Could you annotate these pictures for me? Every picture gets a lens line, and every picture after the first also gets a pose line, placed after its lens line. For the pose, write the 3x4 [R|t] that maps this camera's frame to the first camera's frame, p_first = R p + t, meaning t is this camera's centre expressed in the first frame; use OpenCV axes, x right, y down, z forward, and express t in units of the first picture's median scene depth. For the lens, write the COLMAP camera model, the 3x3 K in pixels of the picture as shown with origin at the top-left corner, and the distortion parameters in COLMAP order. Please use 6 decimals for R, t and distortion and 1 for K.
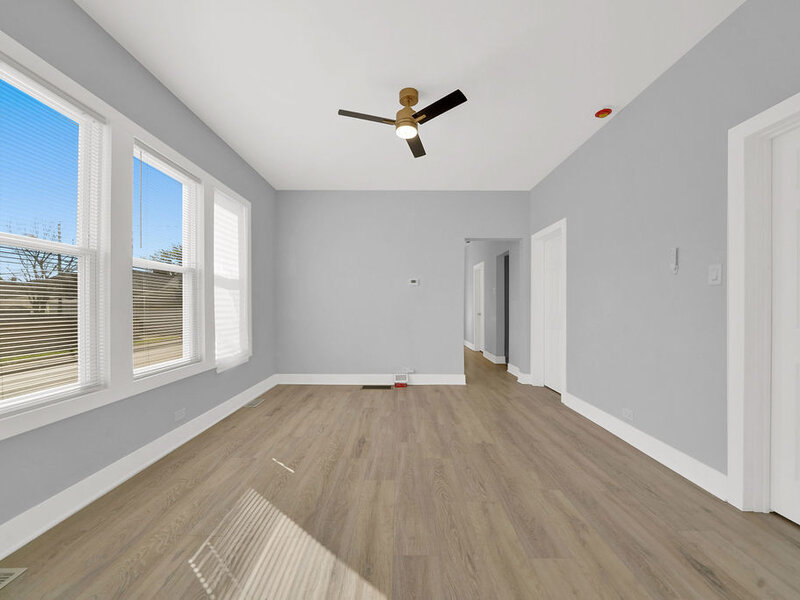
lens RADIAL K [[320.7, 0, 395.3], [0, 320.7, 299.9], [0, 0, 1]] dist [-0.001504, -0.000107]
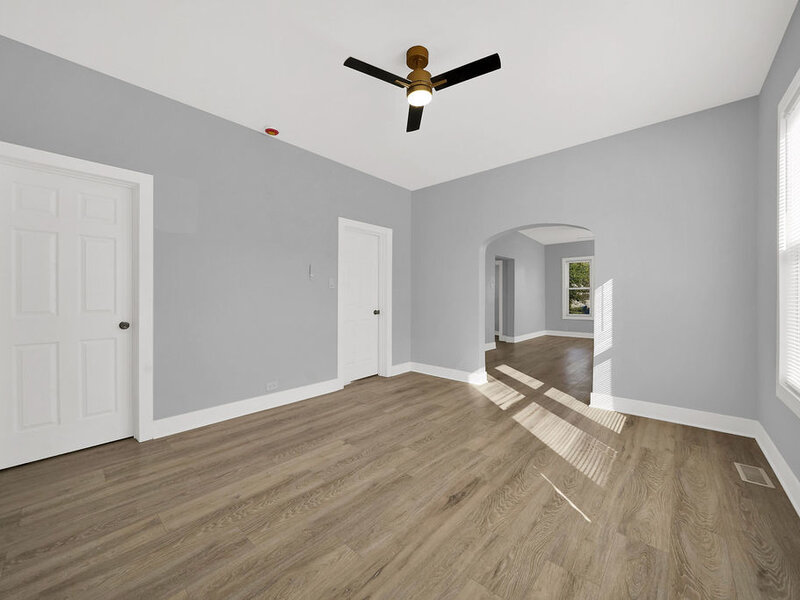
lens RADIAL K [[320.7, 0, 395.3], [0, 320.7, 299.9], [0, 0, 1]] dist [-0.001504, -0.000107]
pose [[-0.745441, -0.010879, 0.666483, -0.684016], [-0.017351, 0.999845, -0.003087, 0.022963], [-0.666346, -0.013865, -0.745514, 2.366814]]
